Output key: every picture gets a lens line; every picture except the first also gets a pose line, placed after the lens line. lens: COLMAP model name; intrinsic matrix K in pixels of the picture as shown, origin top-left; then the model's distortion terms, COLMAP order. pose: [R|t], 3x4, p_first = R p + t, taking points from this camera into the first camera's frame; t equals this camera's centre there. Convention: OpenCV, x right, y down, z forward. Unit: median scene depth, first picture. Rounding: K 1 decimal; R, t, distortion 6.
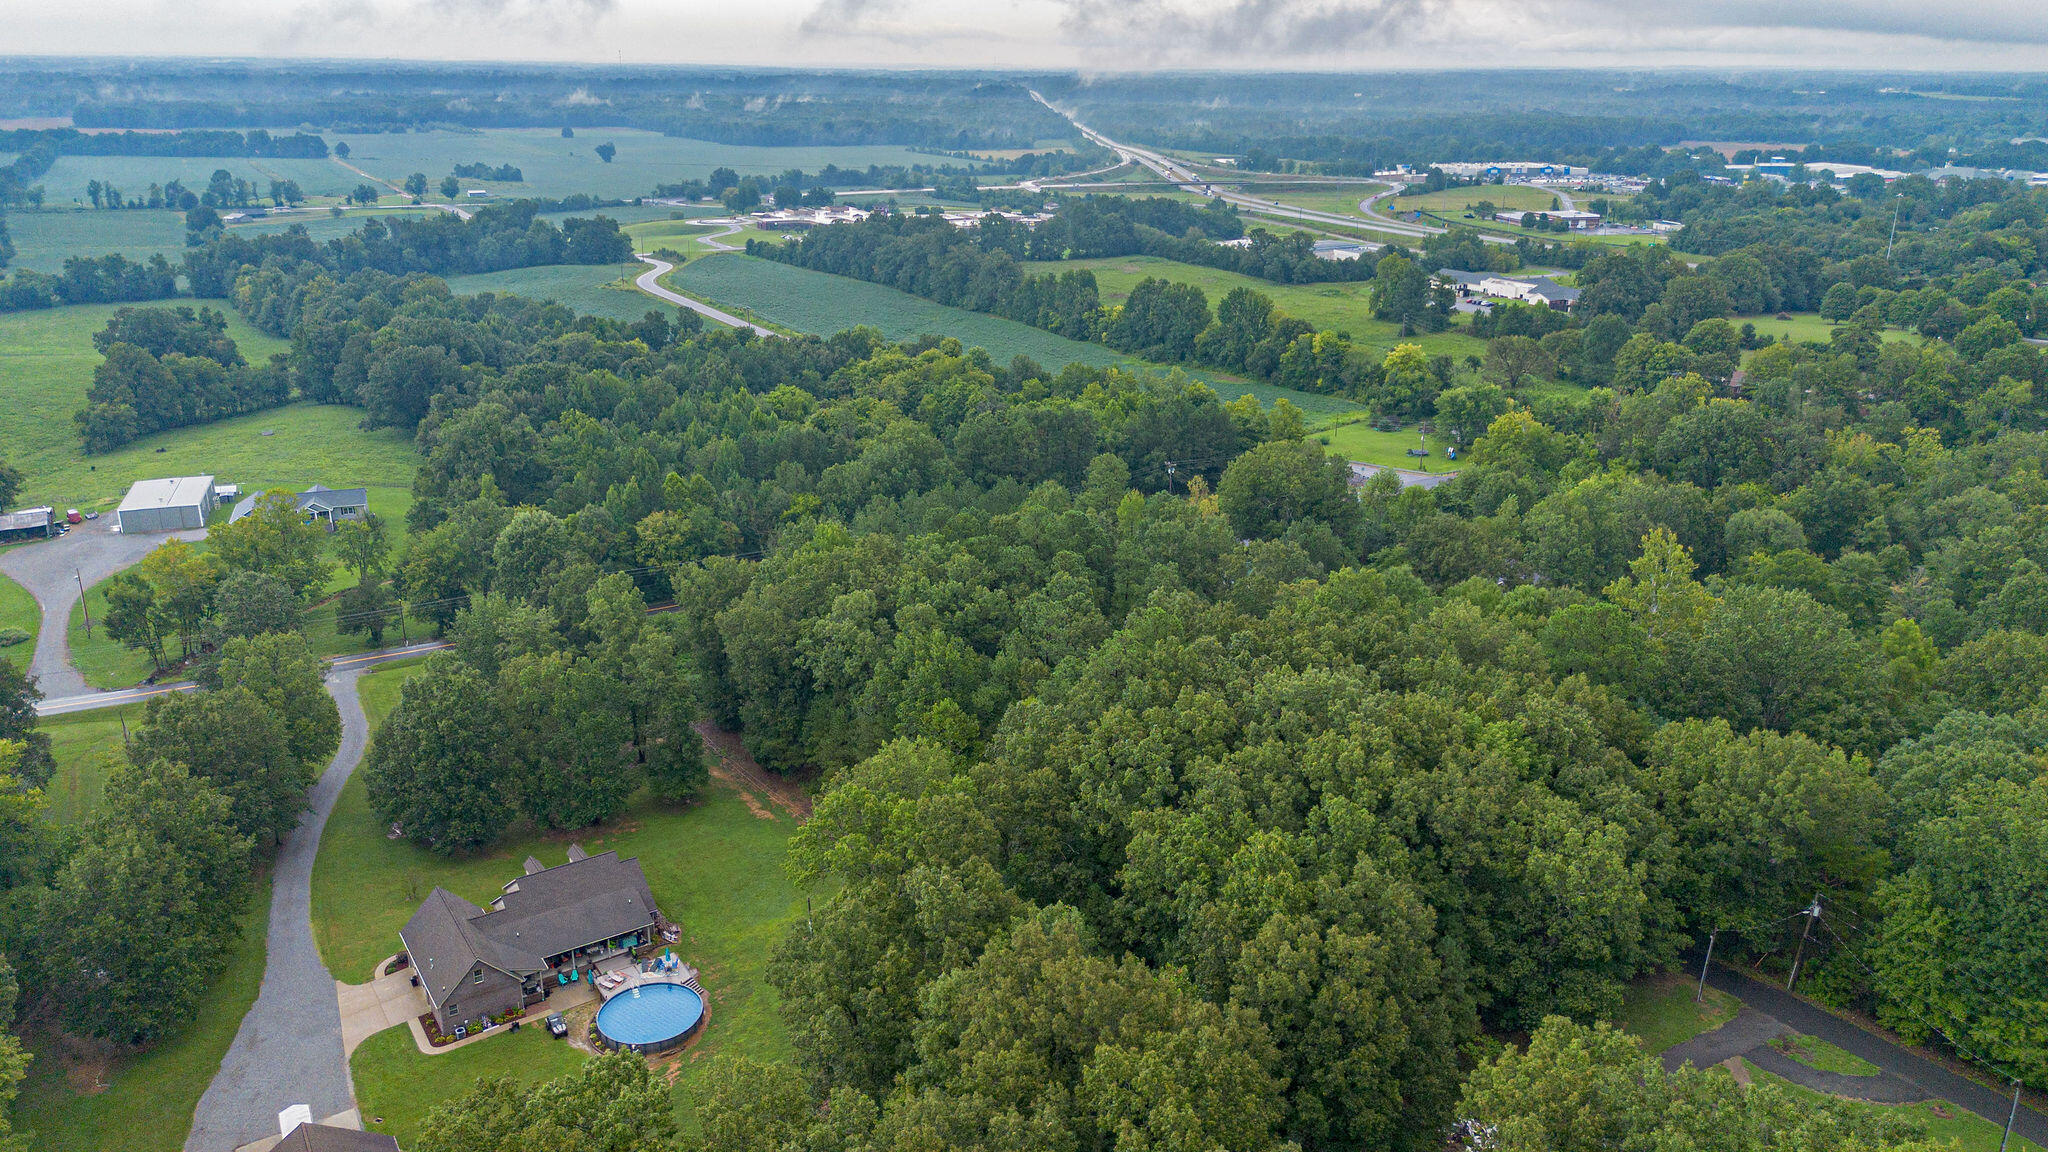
lens RADIAL K [[1441.7, 0, 1024.0], [0, 1441.7, 576.0], [0, 0, 1]] dist [0.049695, -0.054901]
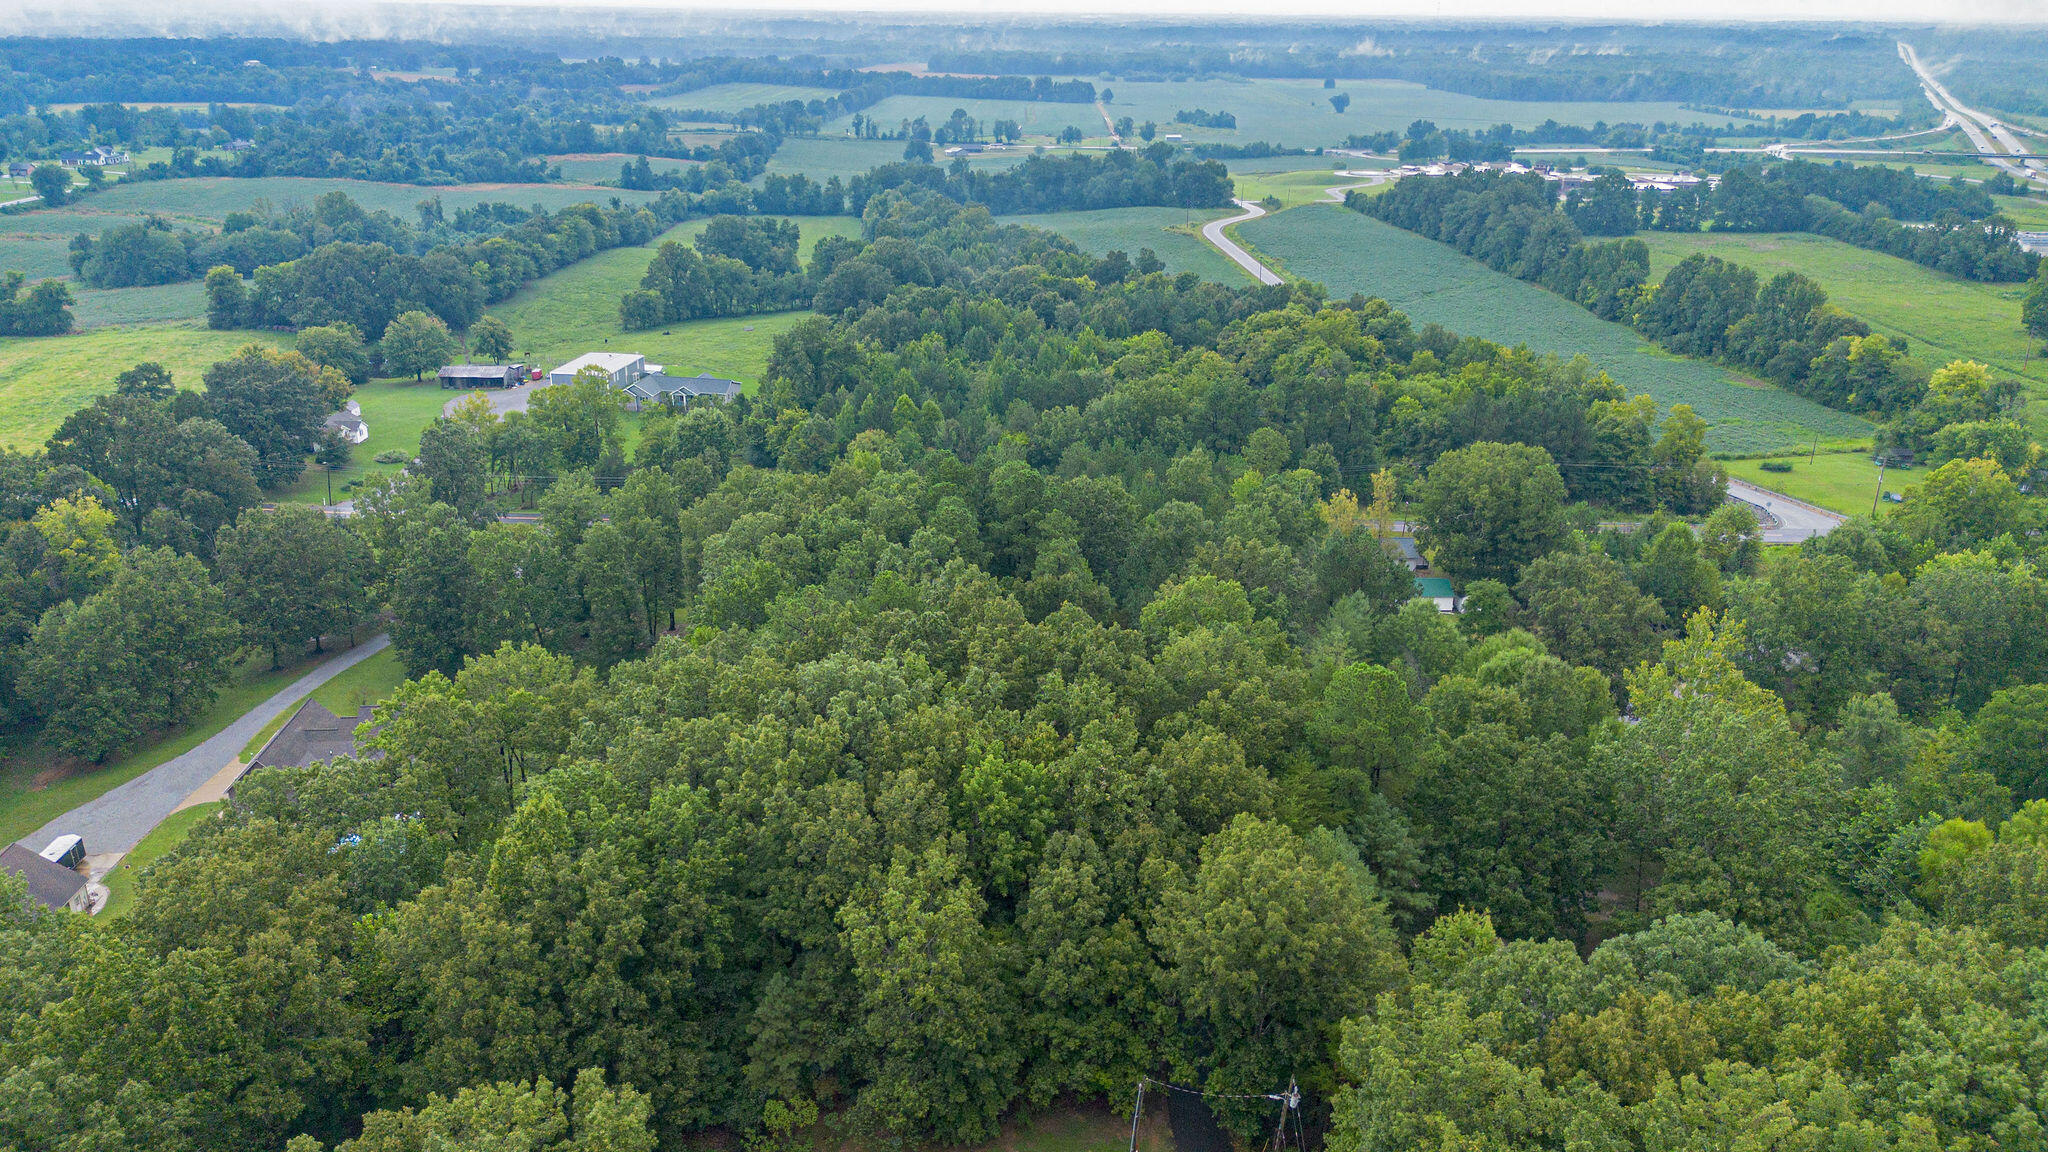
lens RADIAL K [[1441.7, 0, 1024.0], [0, 1441.7, 576.0], [0, 0, 1]] dist [0.049695, -0.054901]
pose [[0.866309, 0.179117, -0.466289, 0.119392], [-0.165760, 0.983685, 0.069903, -0.010350], [0.471202, 0.016734, 0.881866, 0.045699]]
